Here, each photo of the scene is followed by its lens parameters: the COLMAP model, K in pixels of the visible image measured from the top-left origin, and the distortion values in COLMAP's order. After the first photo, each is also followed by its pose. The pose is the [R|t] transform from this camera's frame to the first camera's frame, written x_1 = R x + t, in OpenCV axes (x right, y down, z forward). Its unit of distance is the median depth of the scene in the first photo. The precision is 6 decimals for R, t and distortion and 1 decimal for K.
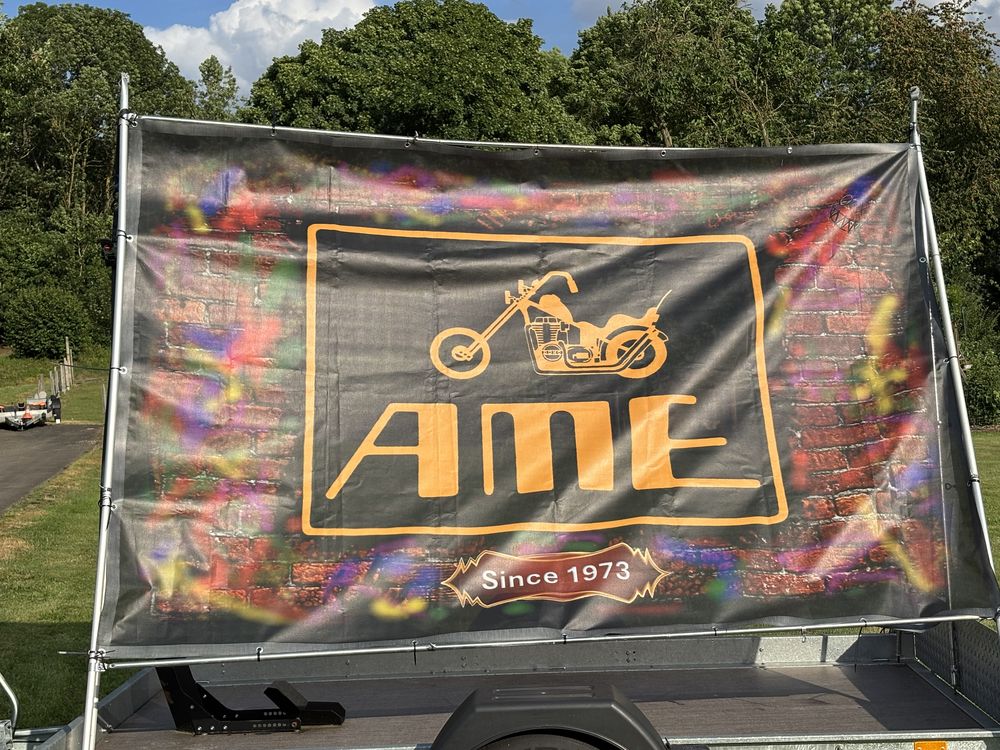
lens RADIAL K [[1560.0, 0, 500.0], [0, 1560.0, 375.0], [0, 0, 1]] dist [0.016756, 0.066154]
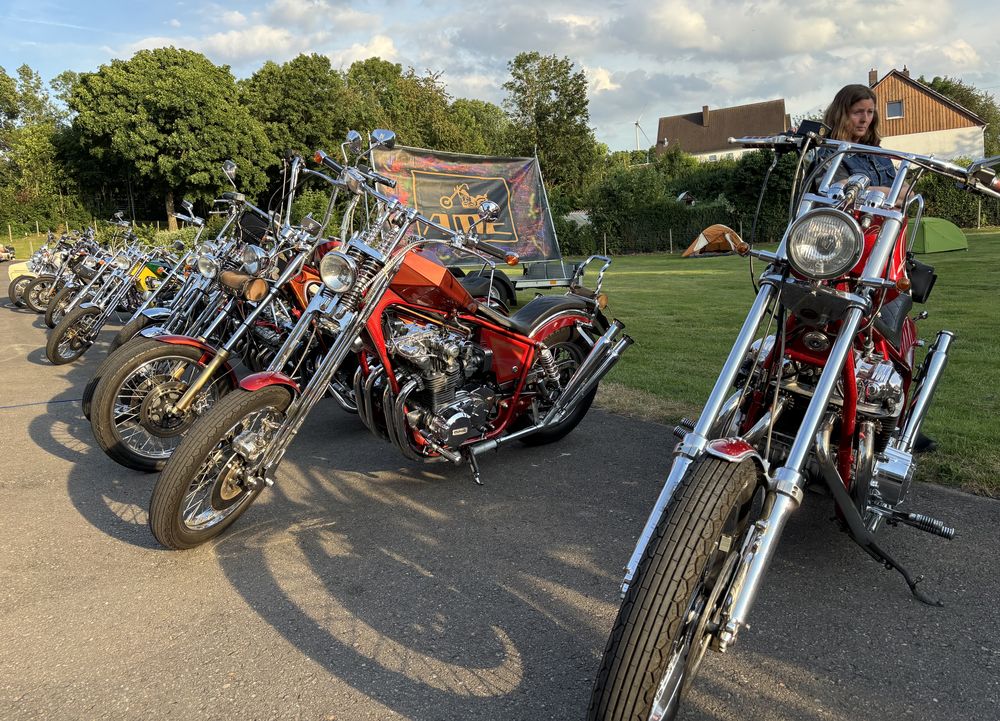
lens RADIAL K [[889.2, 0, 500.0], [0, 889.2, 360.5], [0, 0, 1]] dist [0.000861, 0.002167]
pose [[0.908767, -0.039773, 0.415405, -0.919610], [-0.005386, 0.994247, 0.106979, 0.154863], [-0.417270, -0.099456, 0.903324, -1.308227]]
